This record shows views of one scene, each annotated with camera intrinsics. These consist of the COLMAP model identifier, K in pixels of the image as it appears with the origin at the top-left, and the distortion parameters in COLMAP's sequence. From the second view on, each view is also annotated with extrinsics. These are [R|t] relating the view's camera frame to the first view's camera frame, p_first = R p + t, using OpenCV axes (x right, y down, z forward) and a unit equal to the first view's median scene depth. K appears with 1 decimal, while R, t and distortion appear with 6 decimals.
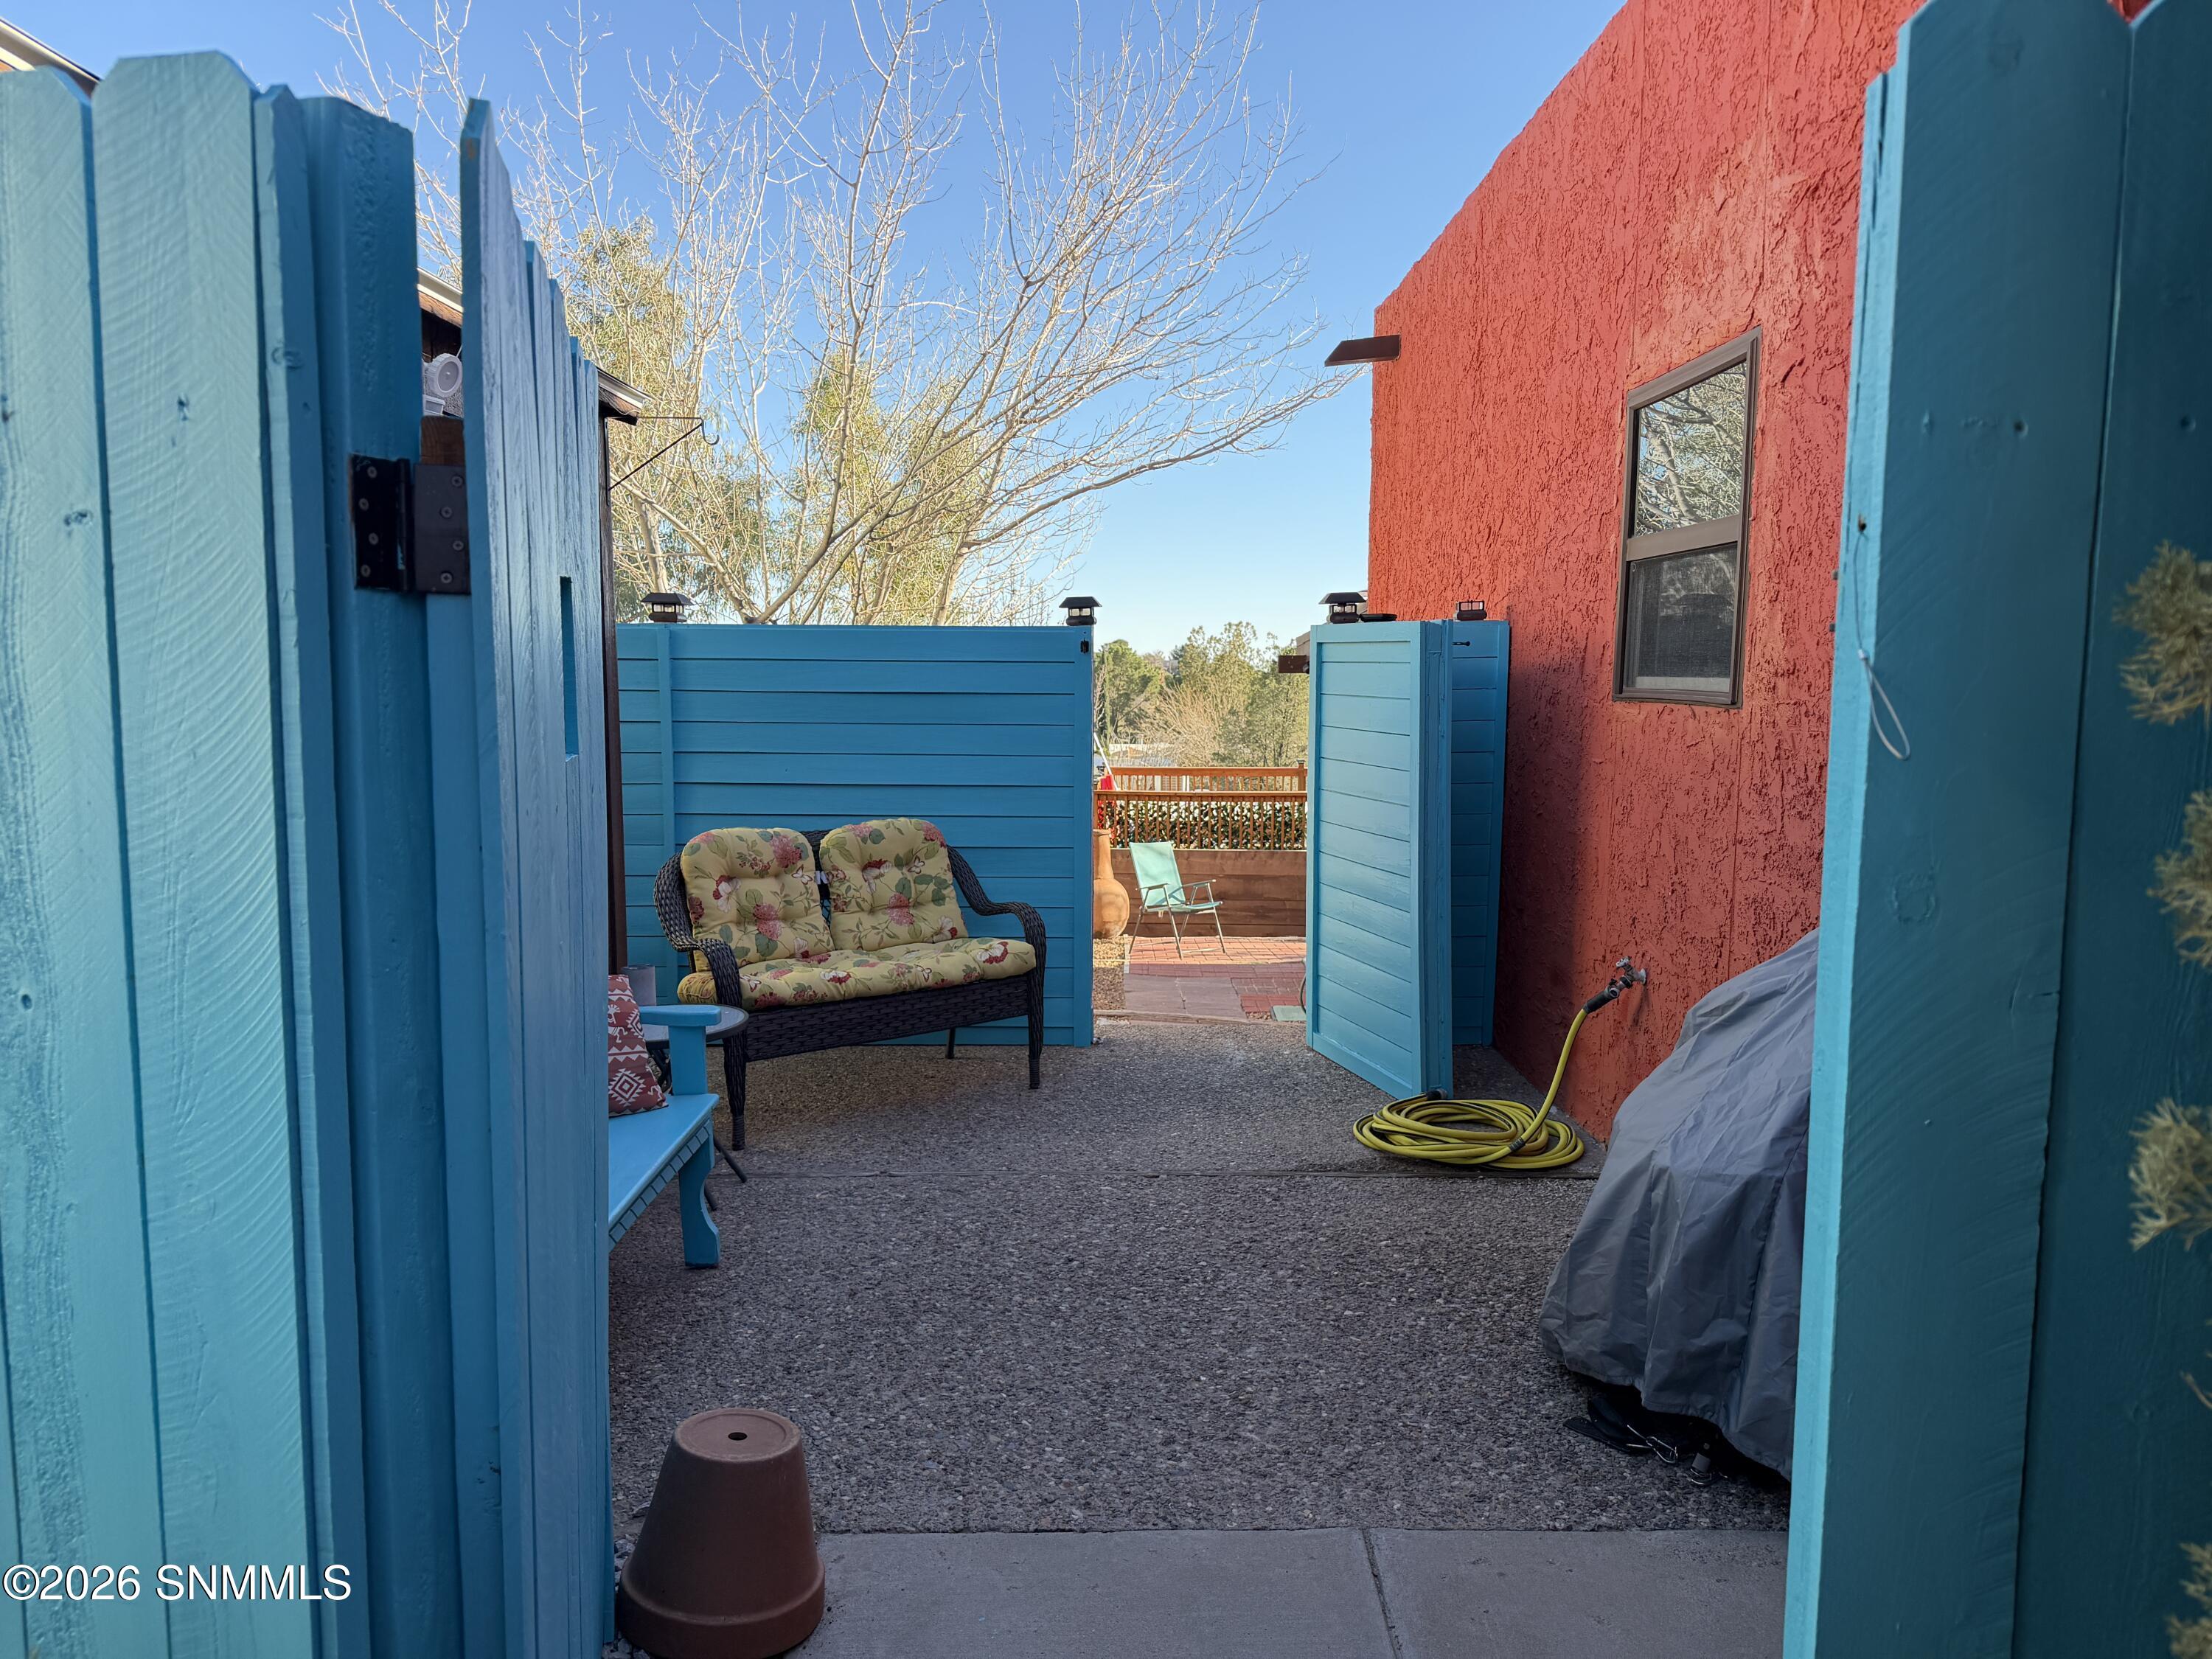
lens RADIAL K [[1548.0, 0, 1094.6], [0, 1548.0, 833.4], [0, 0, 1]] dist [0.165153, -0.287665]
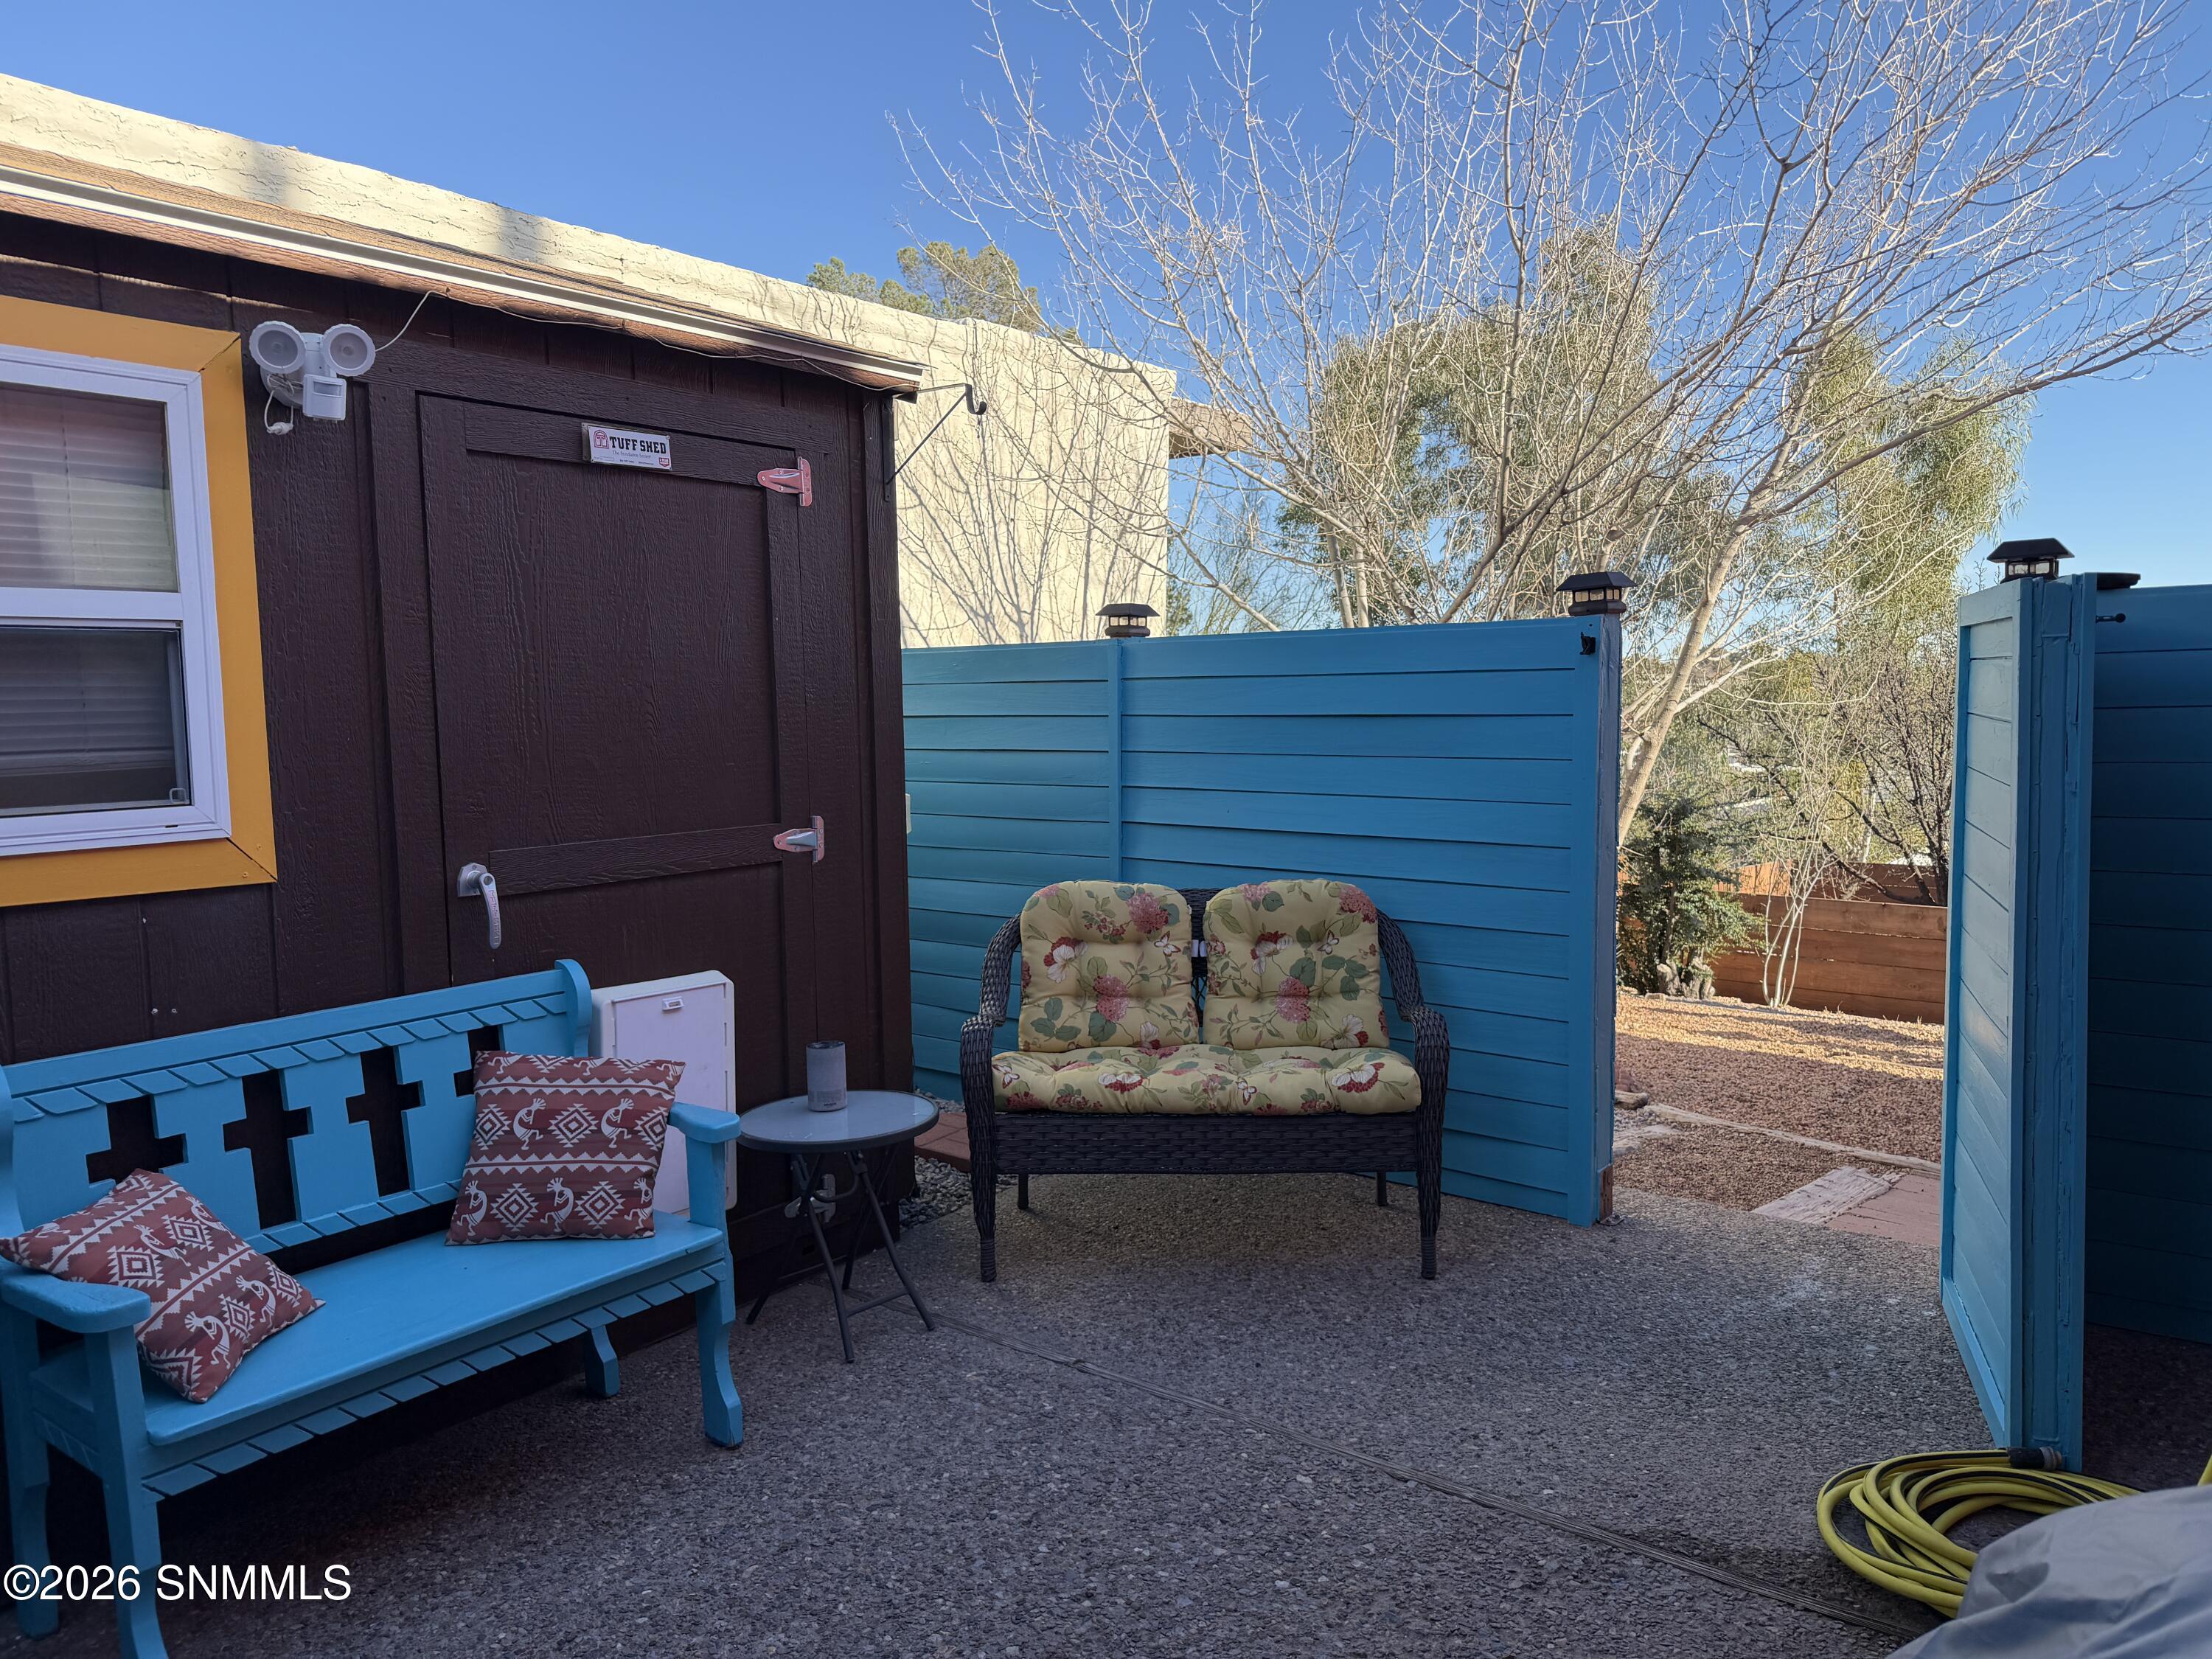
lens RADIAL K [[1548.0, 0, 1094.6], [0, 1548.0, 833.4], [0, 0, 1]] dist [0.165153, -0.287665]
pose [[0.795081, 0.041837, -0.605059, 0.257837], [-0.050119, 0.998738, 0.003198, -0.030204], [0.604429, 0.027782, 0.796174, 0.332651]]
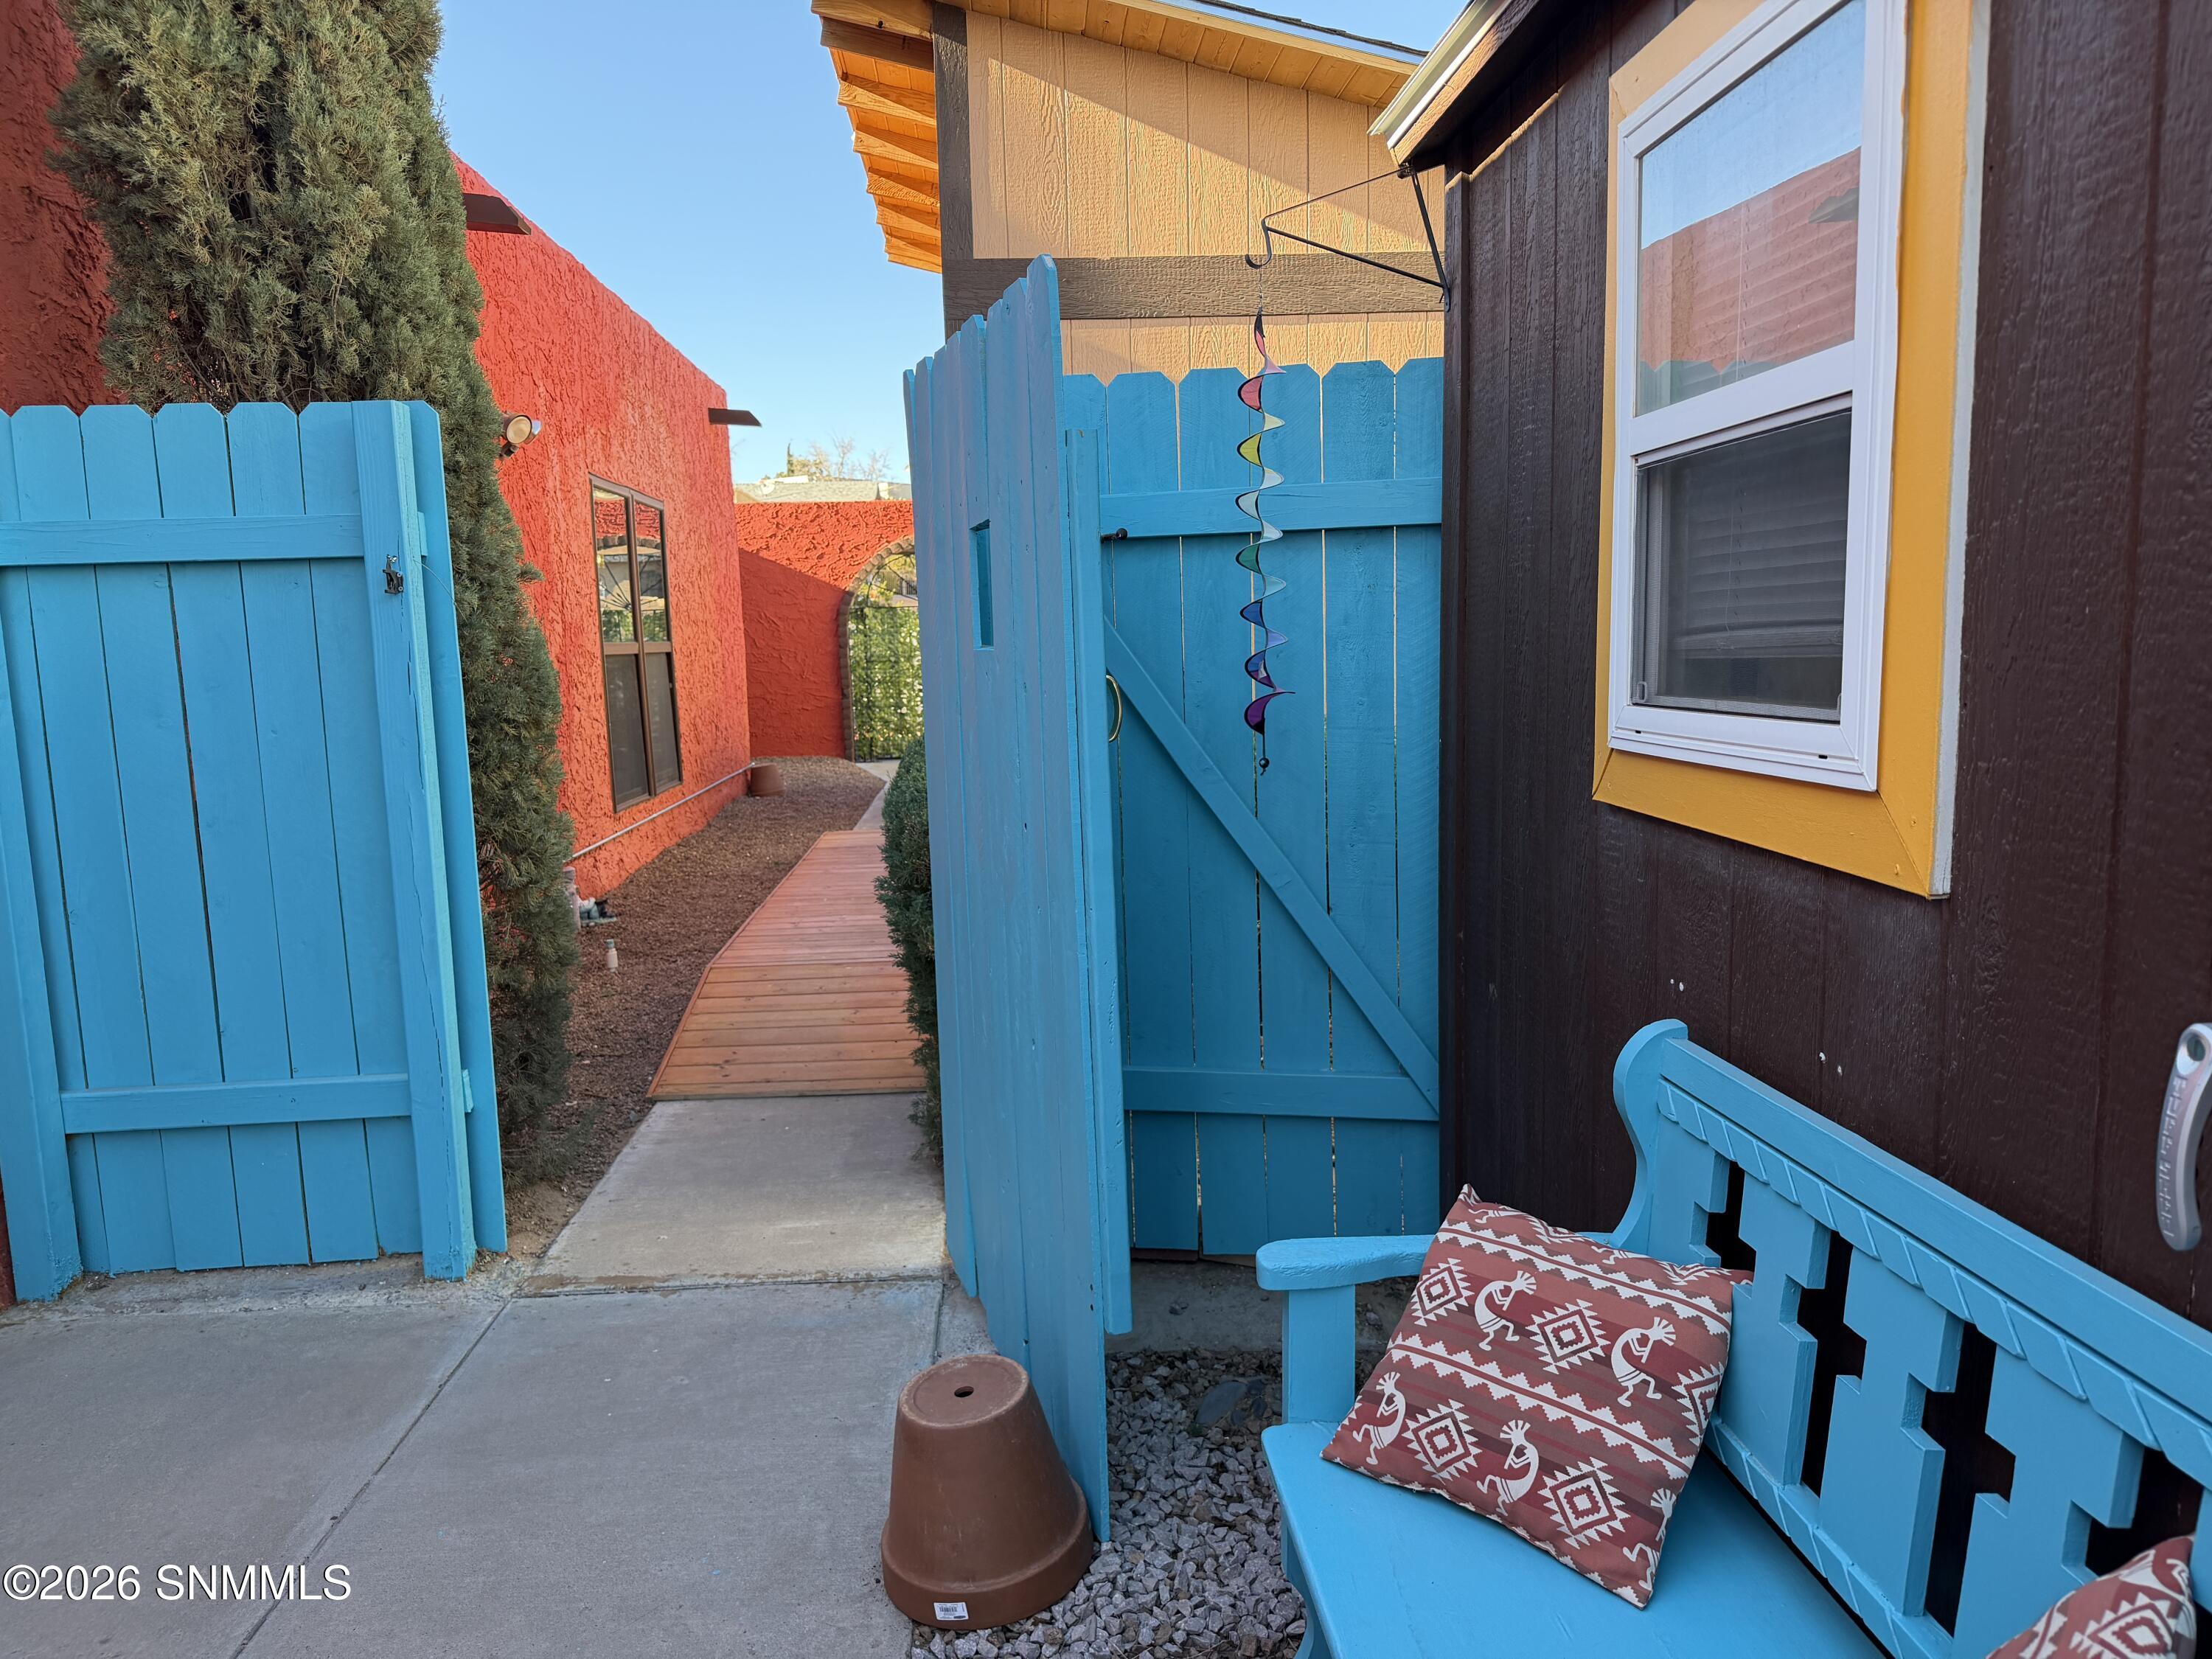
lens RADIAL K [[1567.3, 0, 1106.0], [0, 1567.3, 829.5], [0, 0, 1]] dist [0.172933, -0.310377]
pose [[-0.997187, 0.034491, -0.066543, -0.113530], [0.018520, 0.973682, 0.227158, -0.072189], [0.072627, 0.225286, -0.971582, 0.821348]]
